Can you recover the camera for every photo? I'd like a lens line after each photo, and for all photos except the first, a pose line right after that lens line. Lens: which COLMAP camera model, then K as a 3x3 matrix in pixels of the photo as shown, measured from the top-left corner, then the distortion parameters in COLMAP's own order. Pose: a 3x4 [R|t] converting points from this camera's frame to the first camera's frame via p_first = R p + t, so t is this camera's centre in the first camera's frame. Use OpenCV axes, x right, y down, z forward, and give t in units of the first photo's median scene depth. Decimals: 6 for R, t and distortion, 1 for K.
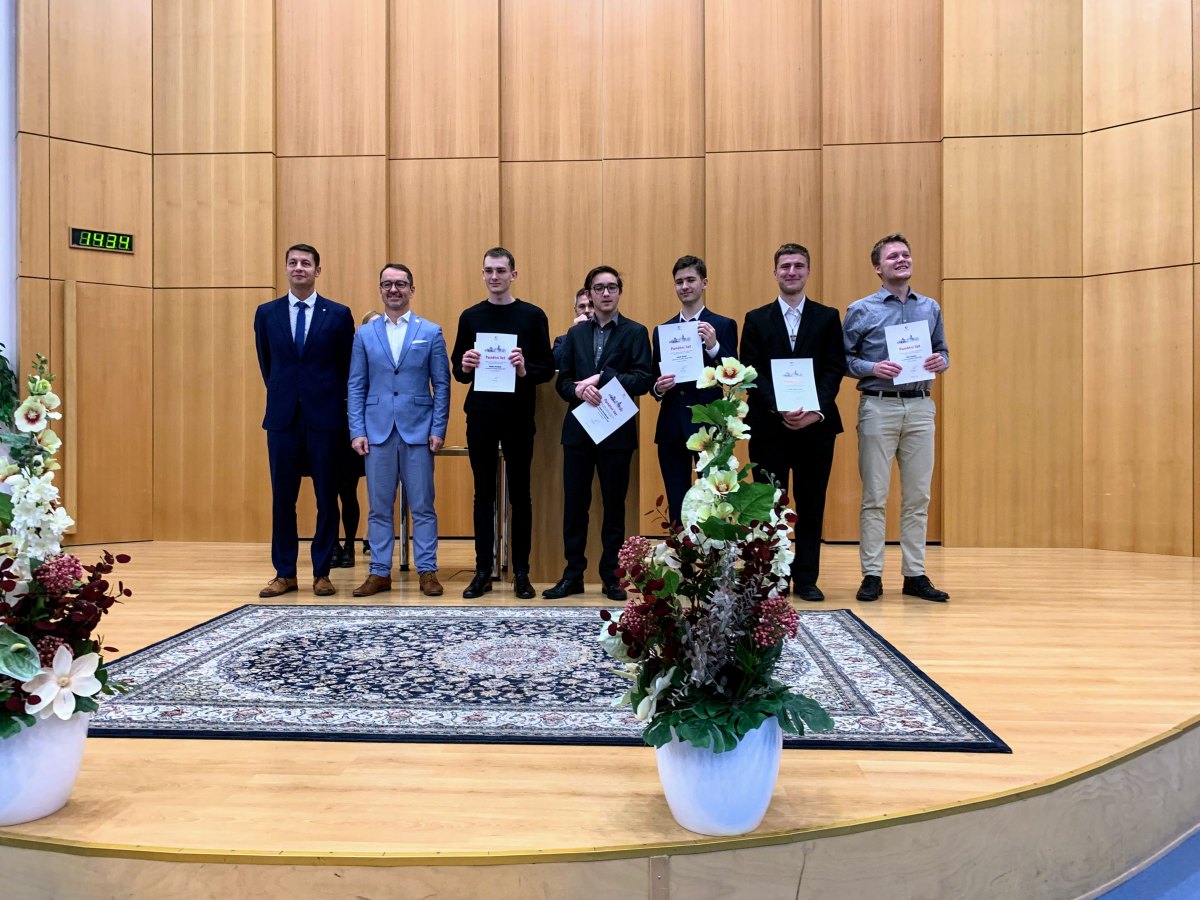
lens RADIAL K [[933.7, 0, 587.6], [0, 933.7, 443.4], [0, 0, 1]] dist [0.005308, -0.007367]
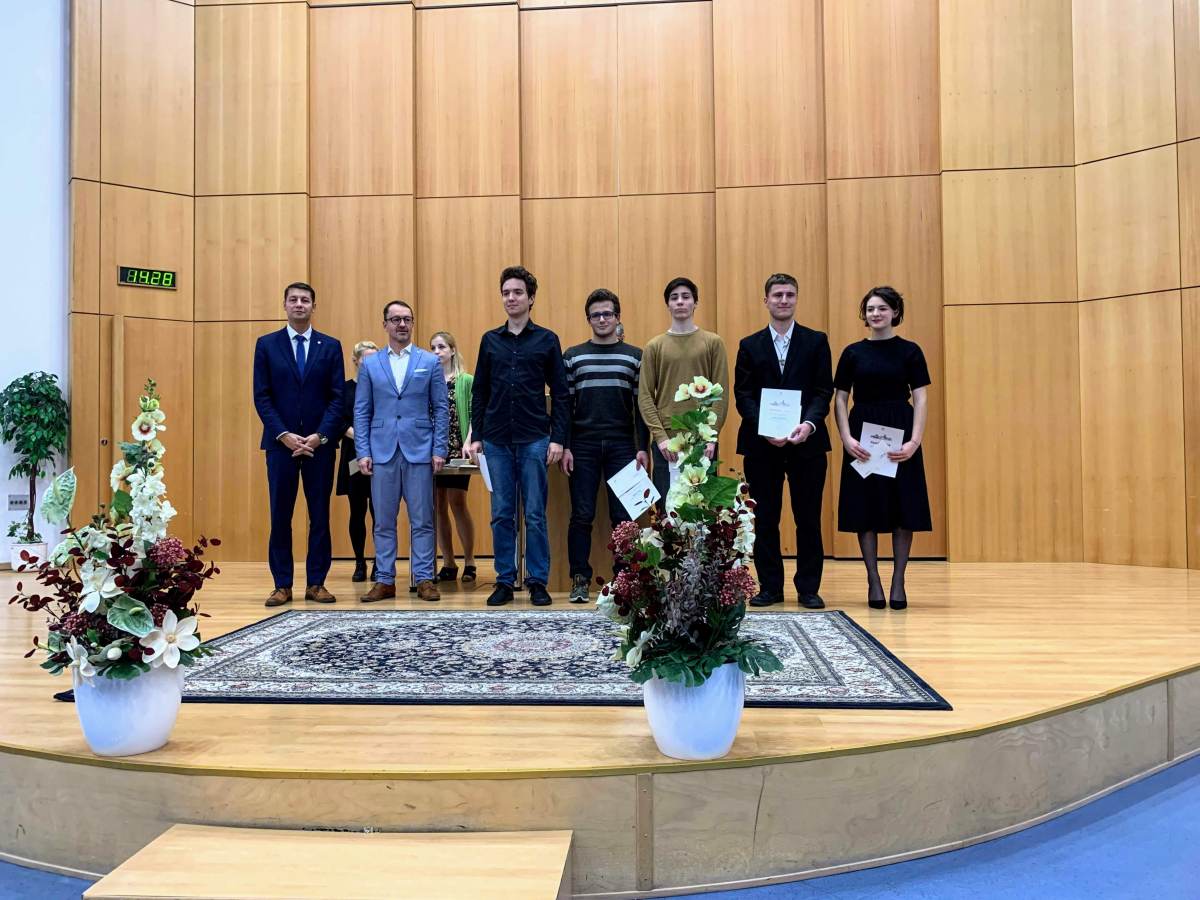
lens RADIAL K [[960.5, 0, 594.4], [0, 960.5, 447.2], [0, 0, 1]] dist [0.005909, -0.011525]
pose [[0.999756, -0.007575, -0.020748, 0.025572], [0.006987, 0.999576, -0.028252, 0.026176], [0.020953, 0.028100, 0.999385, -0.195039]]
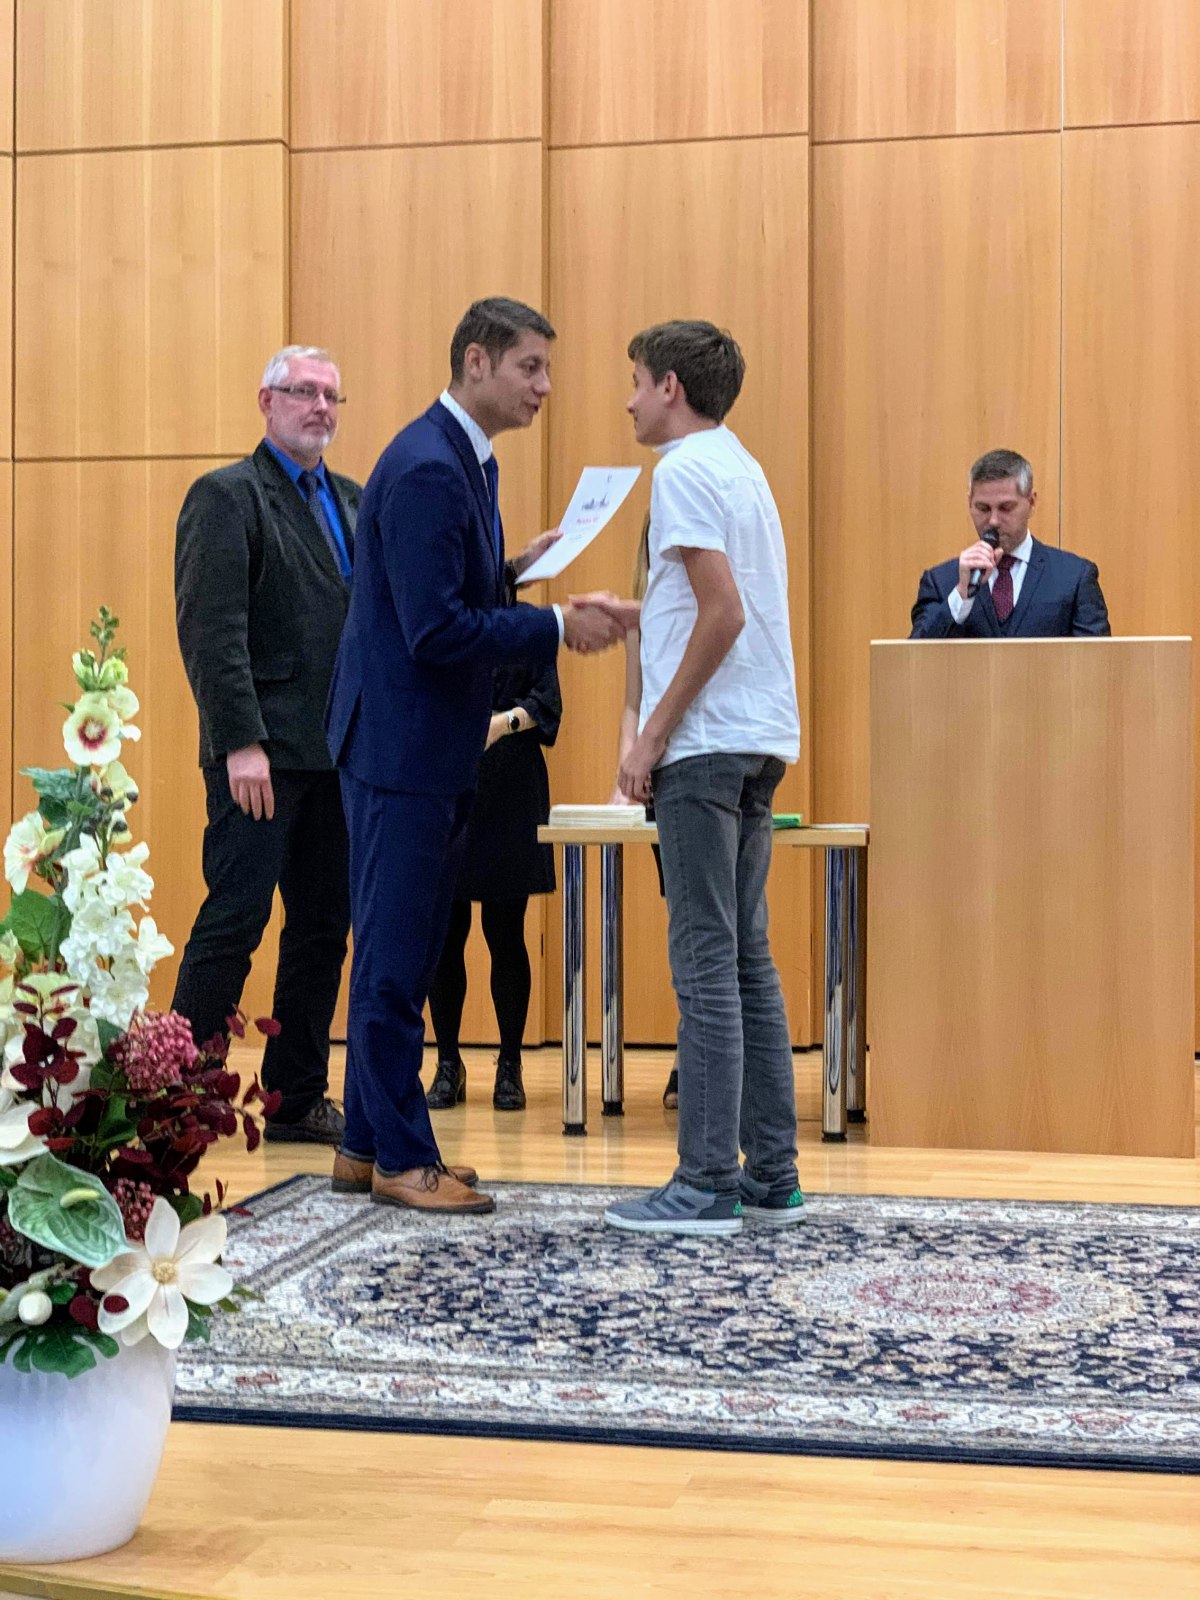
lens RADIAL K [[2351.1, 0, 600.0], [0, 2351.1, 800.0], [0, 0, 1]] dist [0.174422, -0.809855]
pose [[0.990623, 0.003368, -0.136585, -0.111340], [-0.005366, 0.999884, -0.014266, 0.015993], [0.136521, 0.014865, 0.990526, -0.141998]]
